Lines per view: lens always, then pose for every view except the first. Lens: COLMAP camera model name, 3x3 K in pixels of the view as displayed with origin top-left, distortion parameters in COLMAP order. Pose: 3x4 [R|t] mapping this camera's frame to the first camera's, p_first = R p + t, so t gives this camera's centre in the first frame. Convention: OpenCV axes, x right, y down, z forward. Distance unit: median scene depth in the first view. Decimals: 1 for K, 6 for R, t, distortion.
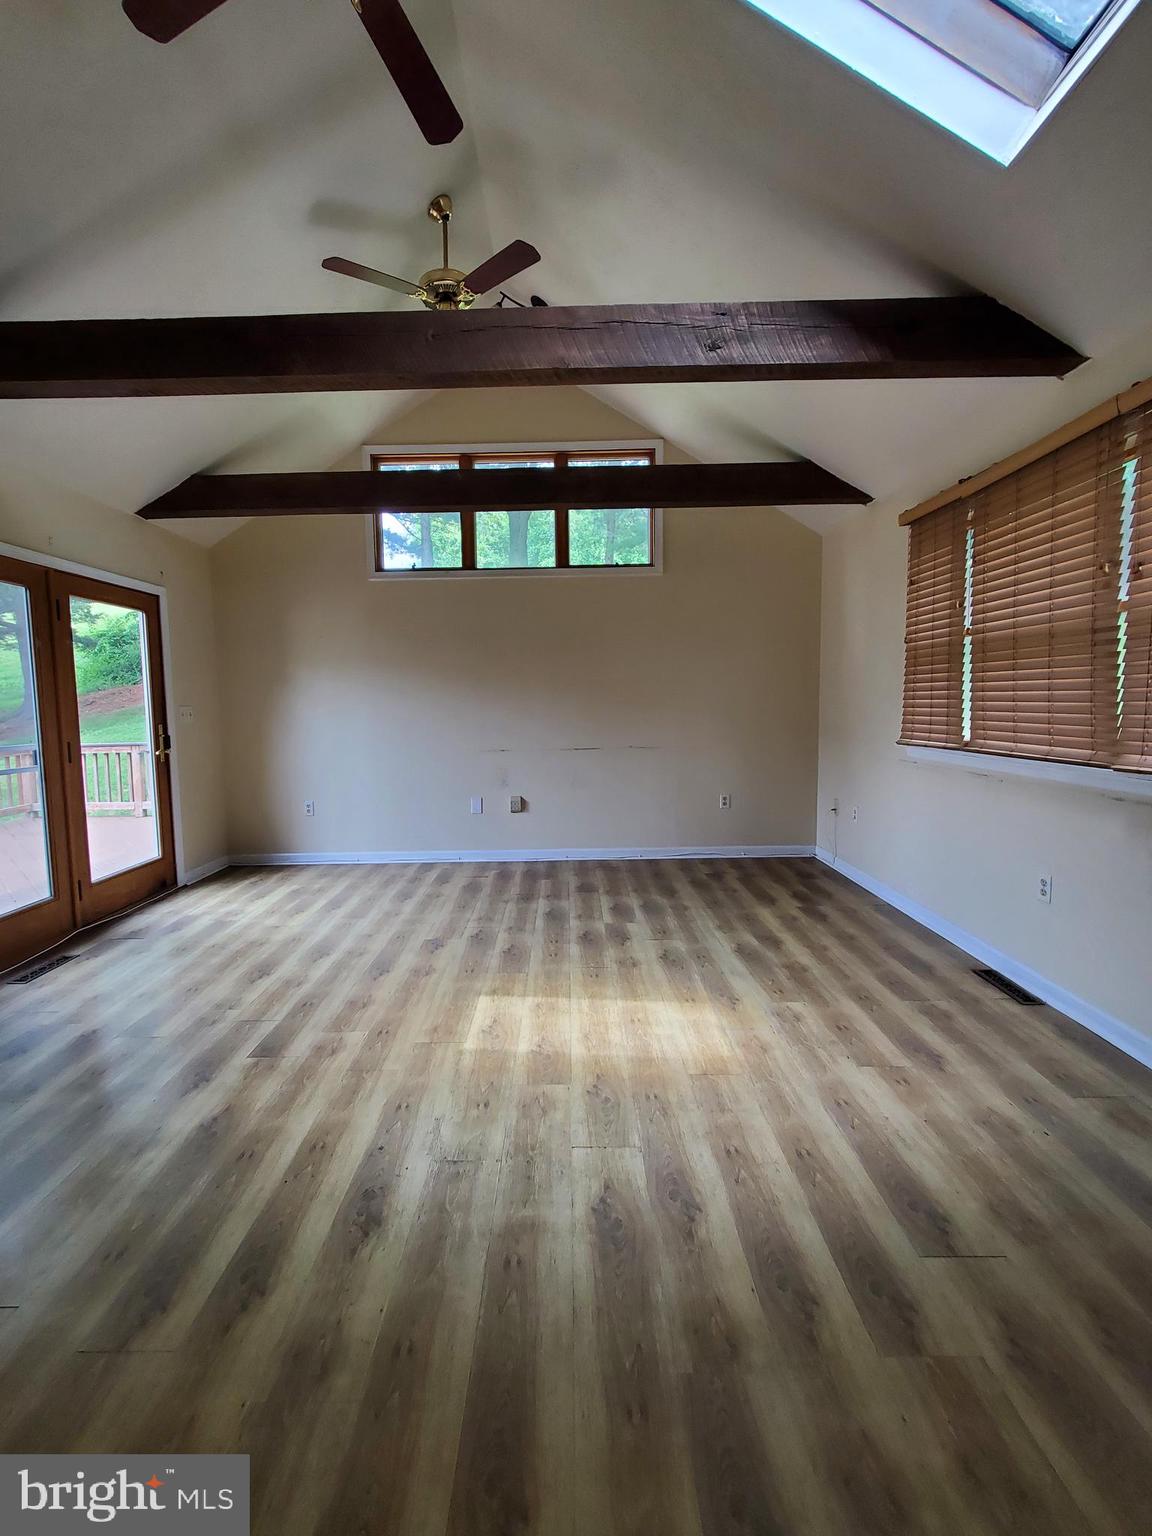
lens RADIAL K [[644.6, 0, 562.5], [0, 644.6, 759.9], [0, 0, 1]] dist [0.003936, 0.001562]
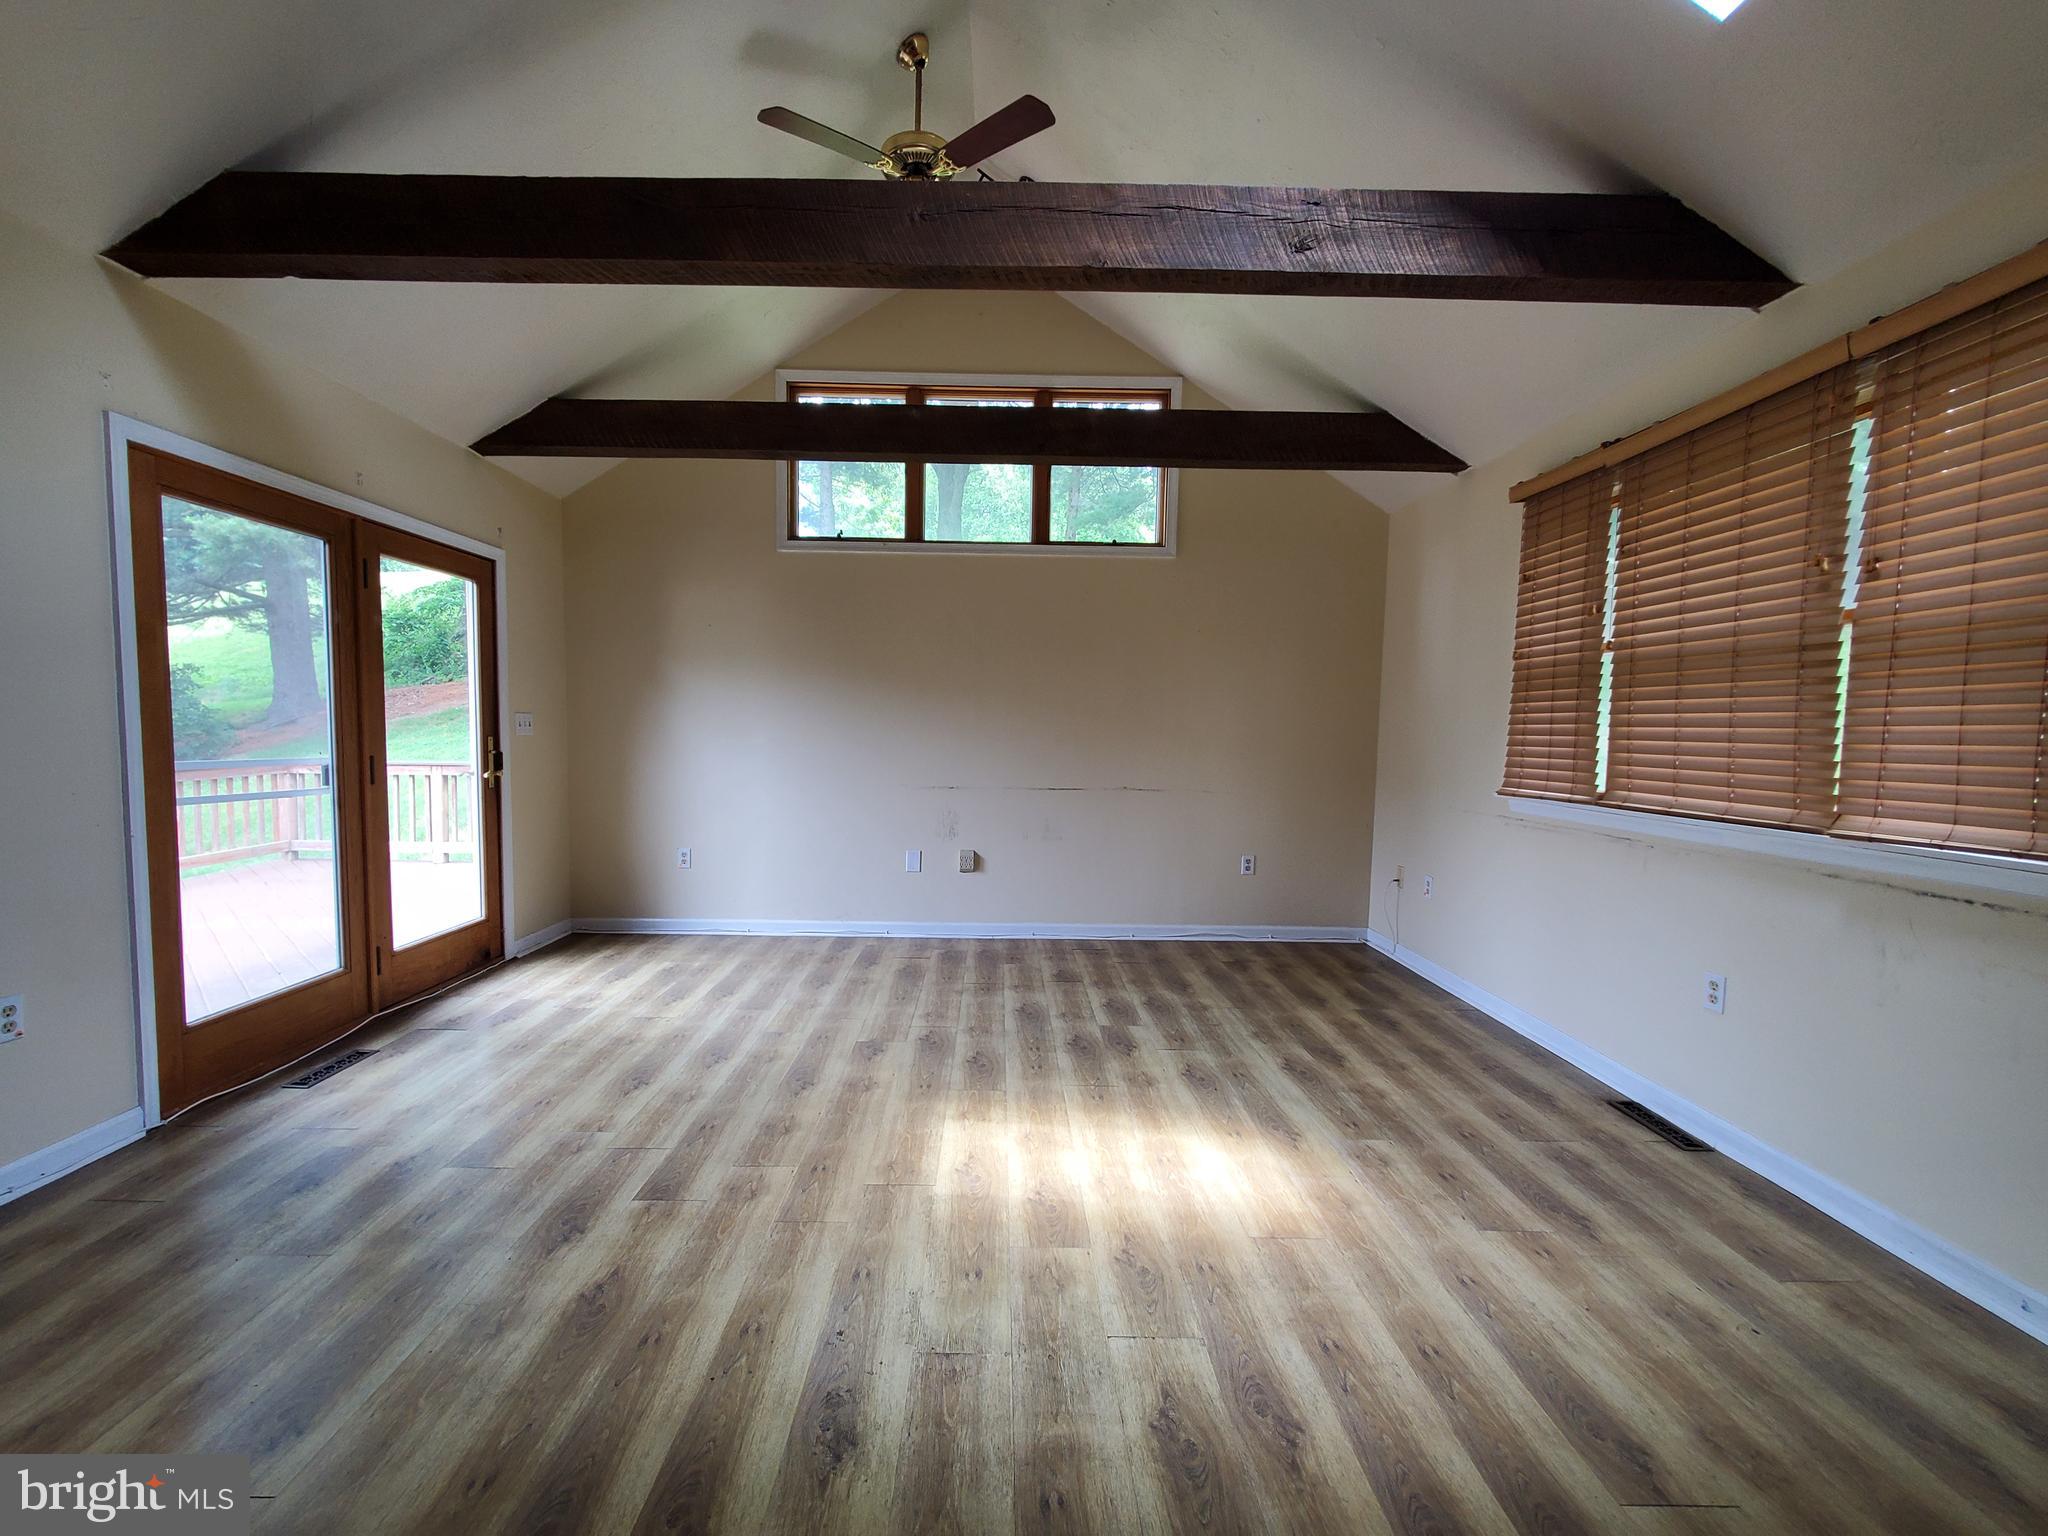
lens RADIAL K [[859.5, 0, 1007.7], [0, 859.5, 795.4], [0, 0, 1]] dist [0.003936, 0.001562]
pose [[0.999293, 0.031456, 0.020603, -0.092528], [-0.031216, 0.999442, -0.011889, 0.008561], [-0.020965, 0.011238, 0.999717, 0.026240]]
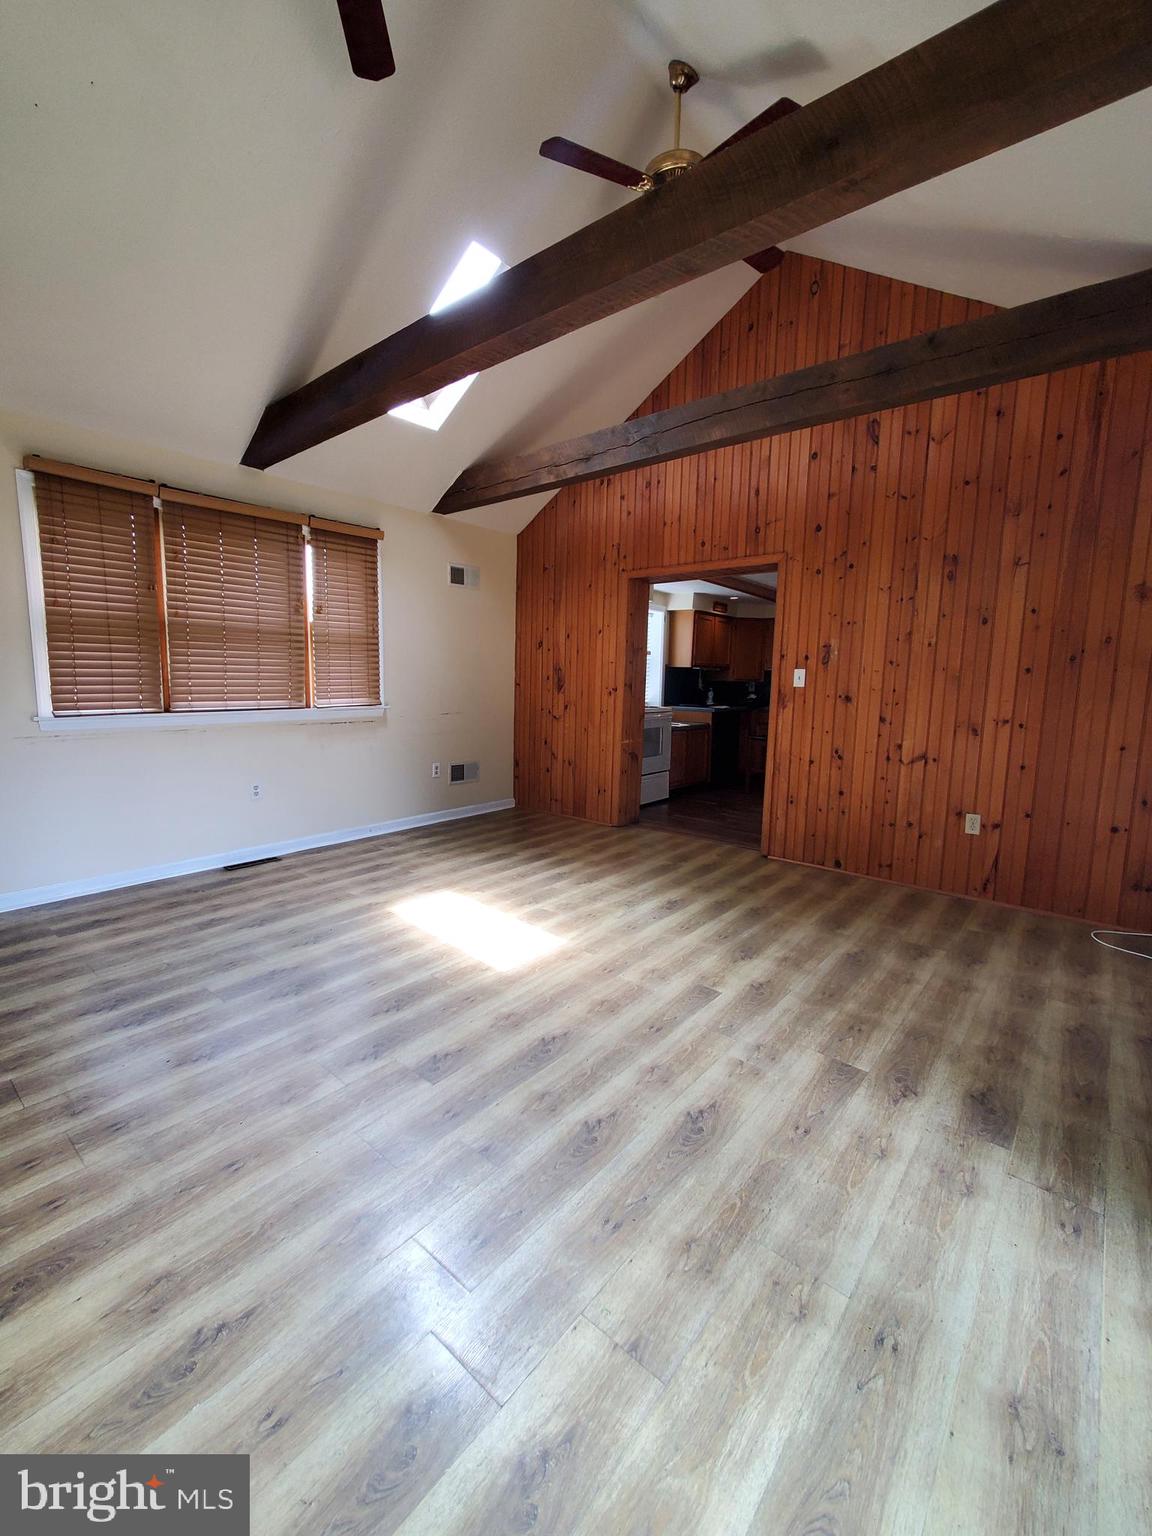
lens RADIAL K [[644.6, 0, 553.5], [0, 644.6, 756.8], [0, 0, 1]] dist [0.003936, 0.001562]
pose [[-0.757747, -0.079466, 0.647692, -0.831088], [0.055138, 0.981211, 0.184893, -0.137665], [-0.650215, 0.175815, -0.739128, 1.685290]]
